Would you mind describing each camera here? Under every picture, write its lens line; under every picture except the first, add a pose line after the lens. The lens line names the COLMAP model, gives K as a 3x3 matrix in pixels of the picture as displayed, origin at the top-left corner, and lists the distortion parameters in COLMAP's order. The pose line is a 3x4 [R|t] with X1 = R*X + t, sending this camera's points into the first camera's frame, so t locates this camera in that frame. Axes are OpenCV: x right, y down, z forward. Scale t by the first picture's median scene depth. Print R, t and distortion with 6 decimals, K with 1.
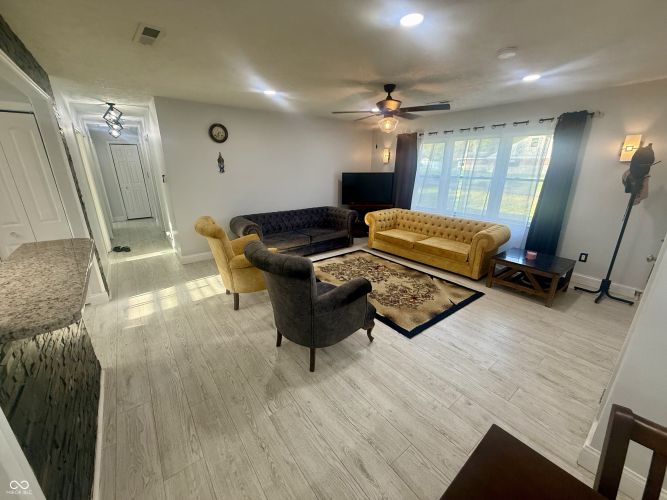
lens RADIAL K [[265.6, 0, 332.8], [0, 265.6, 250.2], [0, 0, 1]] dist [0.001306, -0.000080]
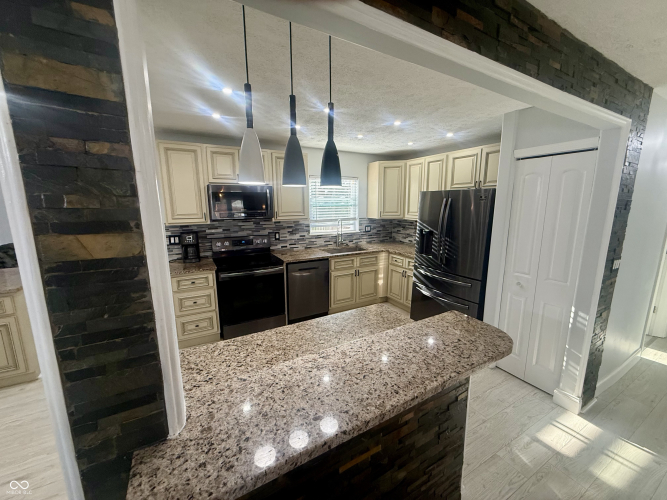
lens RADIAL K [[265.6, 0, 332.8], [0, 265.6, 250.2], [0, 0, 1]] dist [0.001306, -0.000080]
pose [[-0.148883, 0.170424, -0.974058, -0.164347], [-0.302526, 0.929956, 0.208948, -0.127106], [0.941441, 0.325787, -0.086897, 0.324229]]
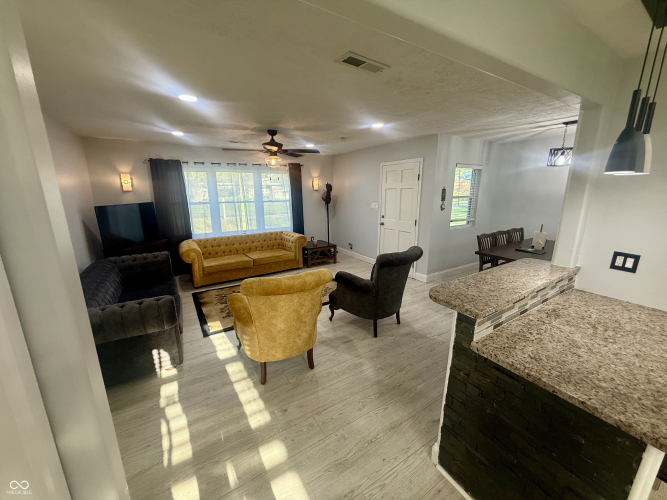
lens RADIAL K [[265.6, 0, 332.8], [0, 265.6, 250.2], [0, 0, 1]] dist [0.001306, -0.000080]
pose [[0.098613, -0.229878, 0.968211, -0.929999], [0.307614, 0.932342, 0.190031, -0.222484], [-0.946387, 0.279095, 0.162654, 0.603187]]
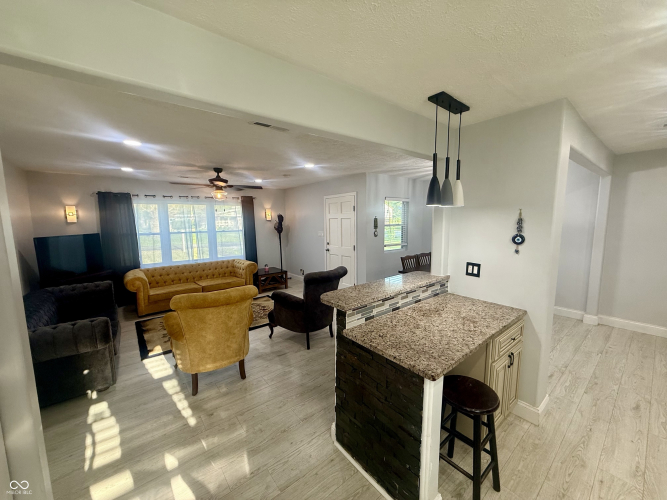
lens RADIAL K [[265.6, 0, 332.8], [0, 265.6, 250.2], [0, 0, 1]] dist [0.001306, -0.000080]
pose [[-0.021535, -0.120384, 0.992494, -1.056023], [0.315946, 0.941030, 0.120997, -0.176618], [-0.948533, 0.316180, 0.017769, 0.476864]]
